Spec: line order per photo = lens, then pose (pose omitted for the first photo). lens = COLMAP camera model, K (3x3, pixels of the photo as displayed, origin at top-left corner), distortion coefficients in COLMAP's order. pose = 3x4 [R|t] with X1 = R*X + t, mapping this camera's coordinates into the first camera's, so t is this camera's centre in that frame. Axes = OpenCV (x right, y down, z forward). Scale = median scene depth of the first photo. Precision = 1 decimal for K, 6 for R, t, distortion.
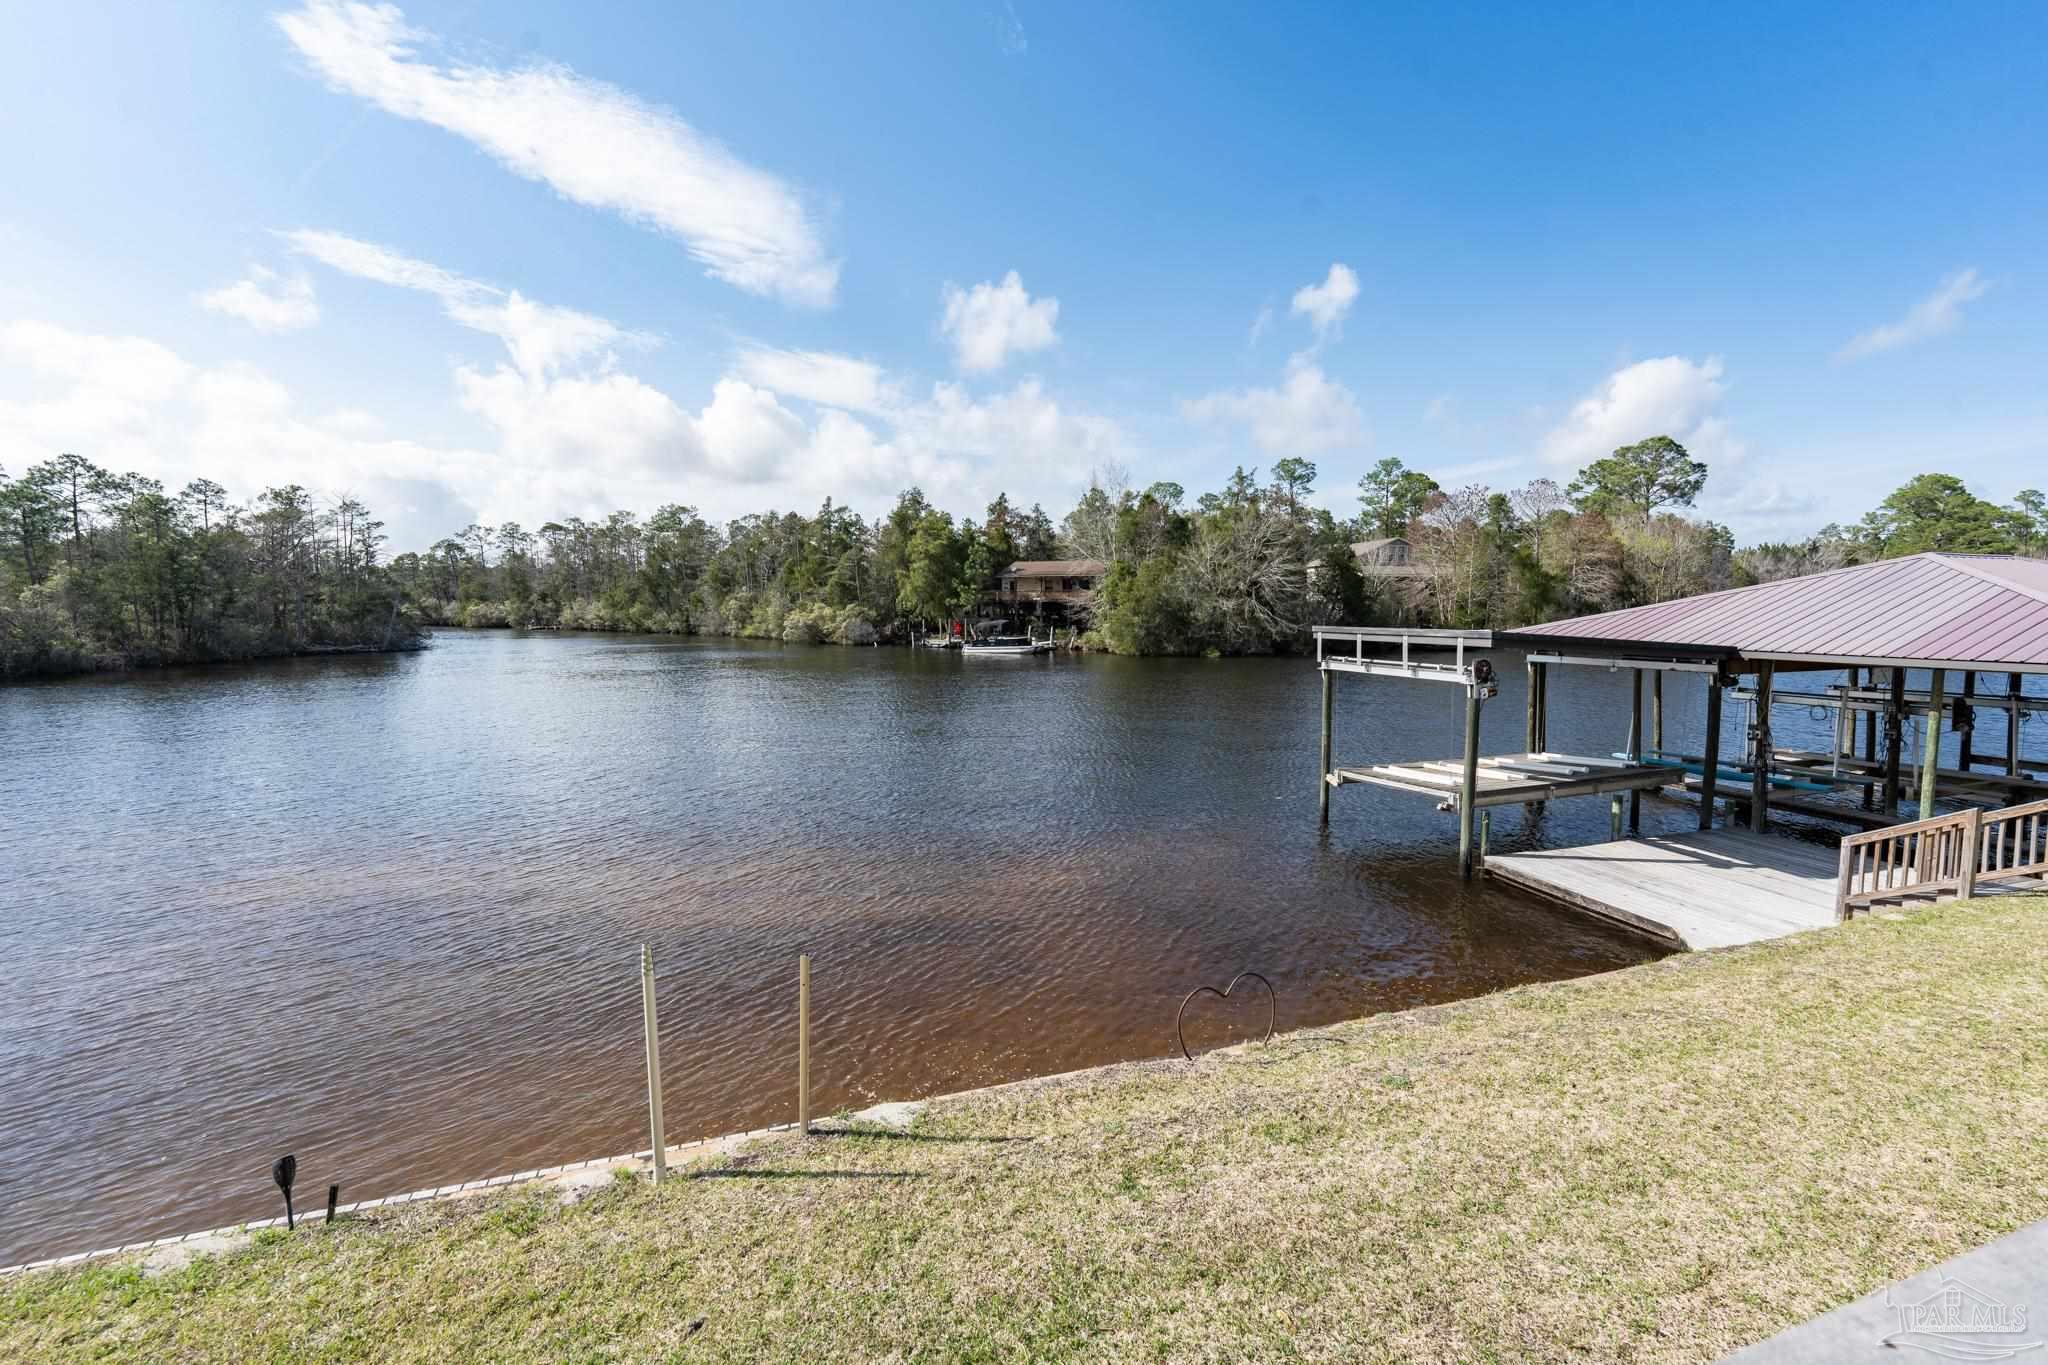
lens RADIAL K [[824.3, 0, 1030.7], [0, 824.3, 674.9], [0, 0, 1]] dist [-0.000920, -0.000296]
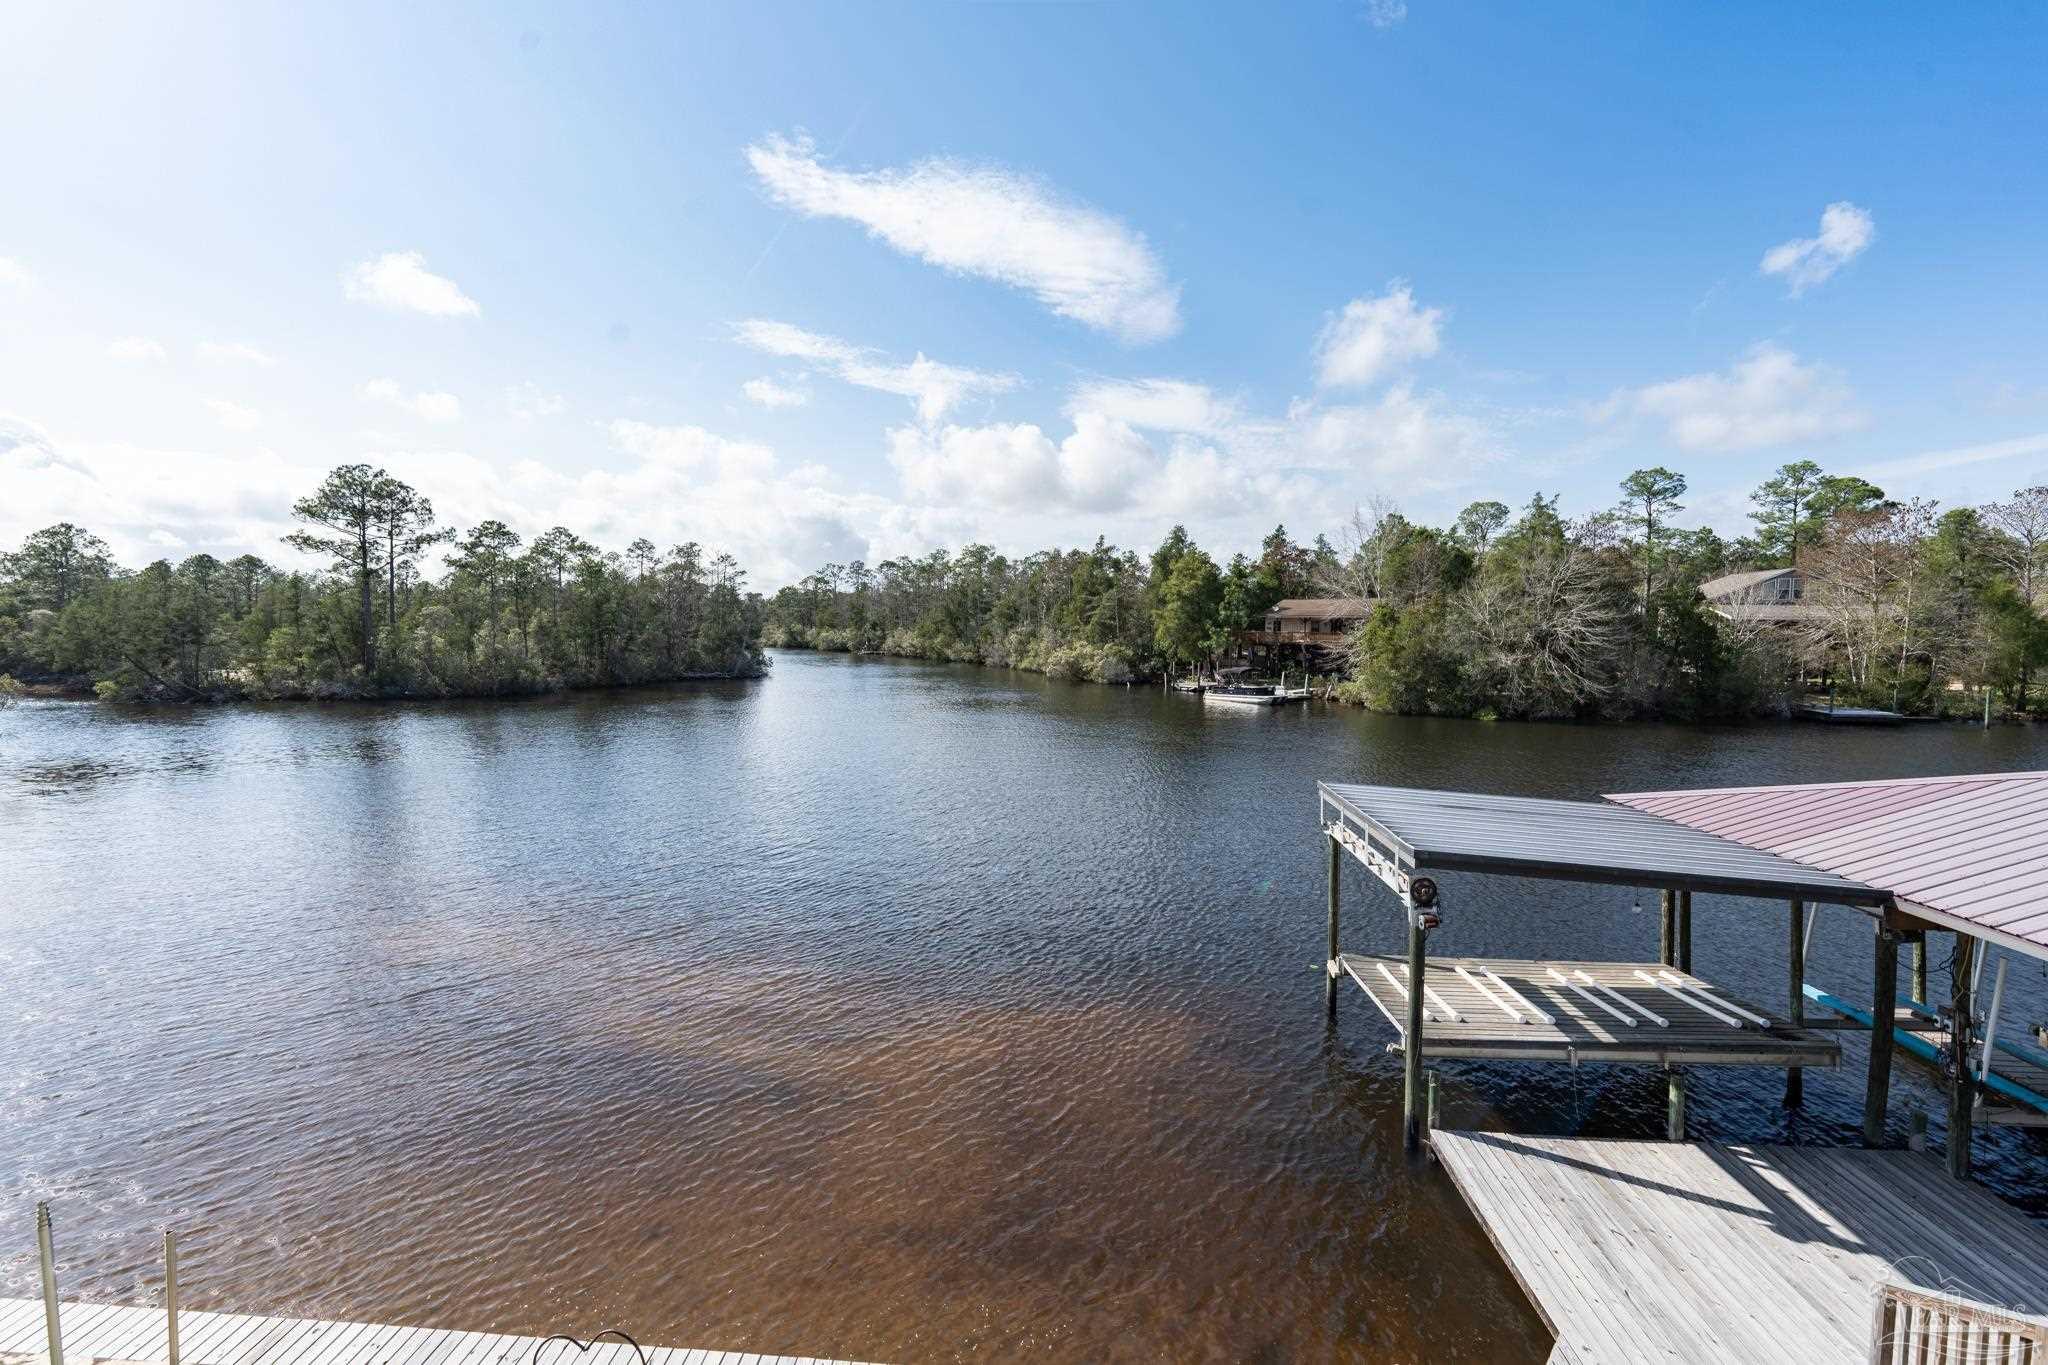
lens RADIAL K [[824.3, 0, 1031.7], [0, 824.3, 671.5], [0, 0, 1]] dist [-0.000920, -0.000296]
pose [[0.928350, 0.028810, -0.370589, 0.093859], [-0.039067, 0.999032, -0.020198, -0.034946], [0.369649, 0.033229, 0.928577, 0.025549]]
